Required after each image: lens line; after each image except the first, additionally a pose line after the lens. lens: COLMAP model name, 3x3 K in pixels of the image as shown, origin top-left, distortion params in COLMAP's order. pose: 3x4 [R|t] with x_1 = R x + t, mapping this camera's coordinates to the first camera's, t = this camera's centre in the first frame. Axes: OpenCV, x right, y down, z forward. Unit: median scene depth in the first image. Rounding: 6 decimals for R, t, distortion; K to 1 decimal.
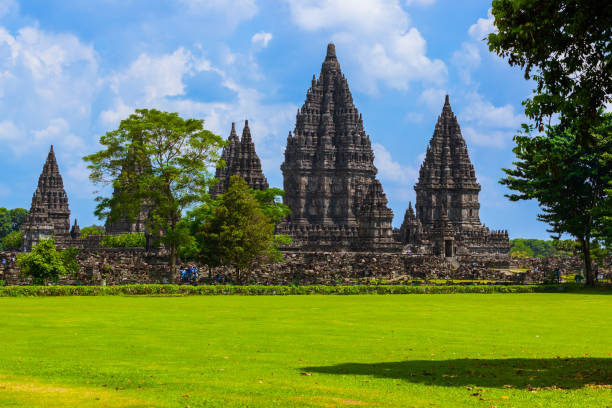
lens RADIAL K [[1217.4, 0, 306.0], [0, 1217.4, 204.0], [0, 0, 1]] dist [-0.033287, -0.060693]
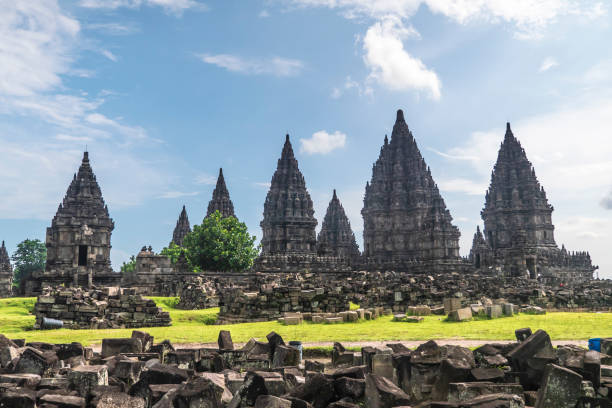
lens RADIAL K [[528.1, 0, 306.0], [0, 528.1, 204.0], [0, 0, 1]] dist [-0.023912, 0.000151]
pose [[0.974982, -0.056832, -0.214898, 0.042310], [0.028148, 0.990547, -0.134256, 0.032920], [0.220497, 0.124849, 0.967365, 0.550709]]
